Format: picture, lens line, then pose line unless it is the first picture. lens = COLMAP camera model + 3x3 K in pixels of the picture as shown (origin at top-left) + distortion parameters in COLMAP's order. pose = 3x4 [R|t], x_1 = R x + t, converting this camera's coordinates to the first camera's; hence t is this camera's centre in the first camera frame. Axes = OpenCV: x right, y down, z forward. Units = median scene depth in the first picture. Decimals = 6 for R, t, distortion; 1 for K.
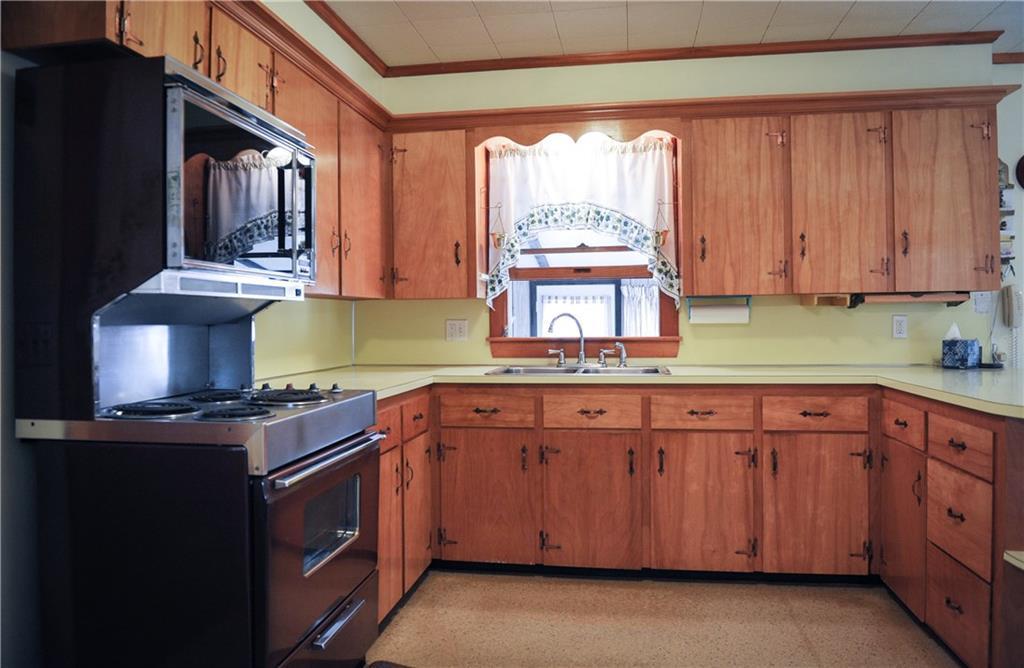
lens RADIAL K [[729.6, 0, 517.2], [0, 729.6, 314.2], [0, 0, 1]] dist [-0.036073, -0.004213]
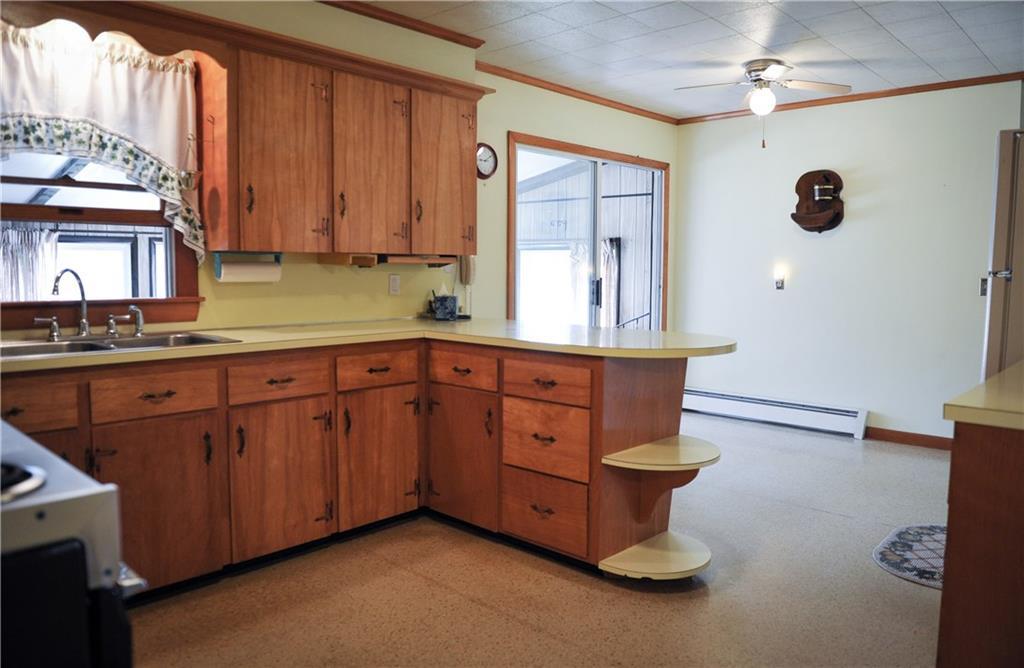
lens RADIAL K [[729.6, 0, 517.2], [0, 729.6, 314.2], [0, 0, 1]] dist [-0.036073, -0.004213]
pose [[0.558482, -0.038474, 0.828624, -0.318639], [-0.019217, 0.998056, 0.059293, -0.007972], [-0.829294, -0.049038, 0.556657, 0.234017]]
